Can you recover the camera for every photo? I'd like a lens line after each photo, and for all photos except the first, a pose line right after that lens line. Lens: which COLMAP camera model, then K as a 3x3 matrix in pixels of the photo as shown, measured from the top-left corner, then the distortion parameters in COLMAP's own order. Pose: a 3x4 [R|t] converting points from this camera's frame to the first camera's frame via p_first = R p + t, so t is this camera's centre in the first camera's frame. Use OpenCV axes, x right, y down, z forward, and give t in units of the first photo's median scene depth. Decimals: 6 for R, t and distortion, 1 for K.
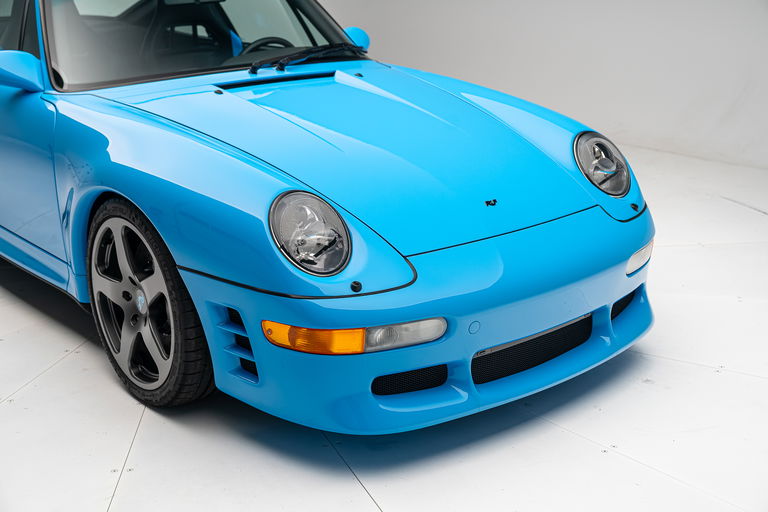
lens RADIAL K [[1028.2, 0, 385.1], [0, 1028.2, 257.5], [0, 0, 1]] dist [-0.016007, 0.000000]
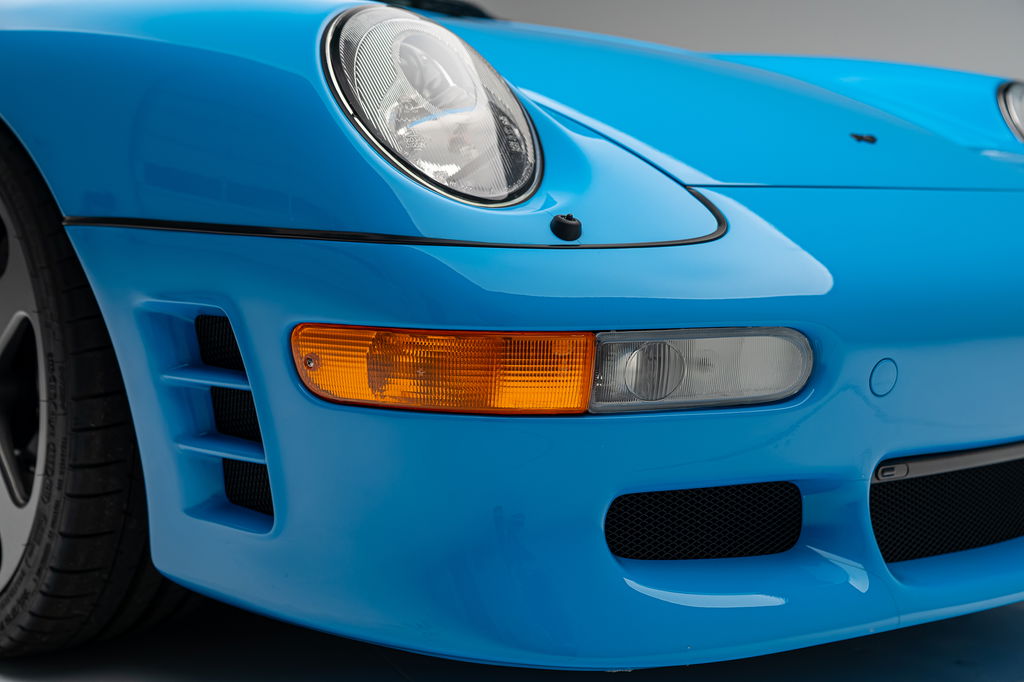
lens RADIAL K [[1458.0, 0, 509.2], [0, 1458.0, 338.4], [0, 0, 1]] dist [0.114053, 0.000000]
pose [[0.999443, 0.017938, 0.028140, -0.053825], [-0.011663, 0.977829, -0.209080, 0.150653], [-0.031266, 0.208635, 0.977494, 0.461632]]
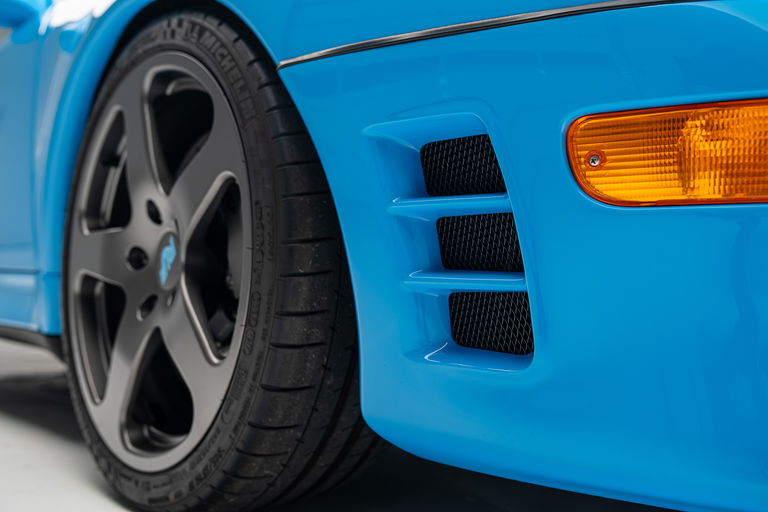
lens RADIAL K [[807.1, 0, 382.8], [0, 807.1, 256.9], [0, 0, 1]] dist [0.029703, 0.000000]
pose [[0.999590, 0.026006, 0.011962, -0.158375], [-0.020625, 0.944098, -0.329019, 0.159497], [-0.019850, 0.328637, 0.944248, 0.710149]]
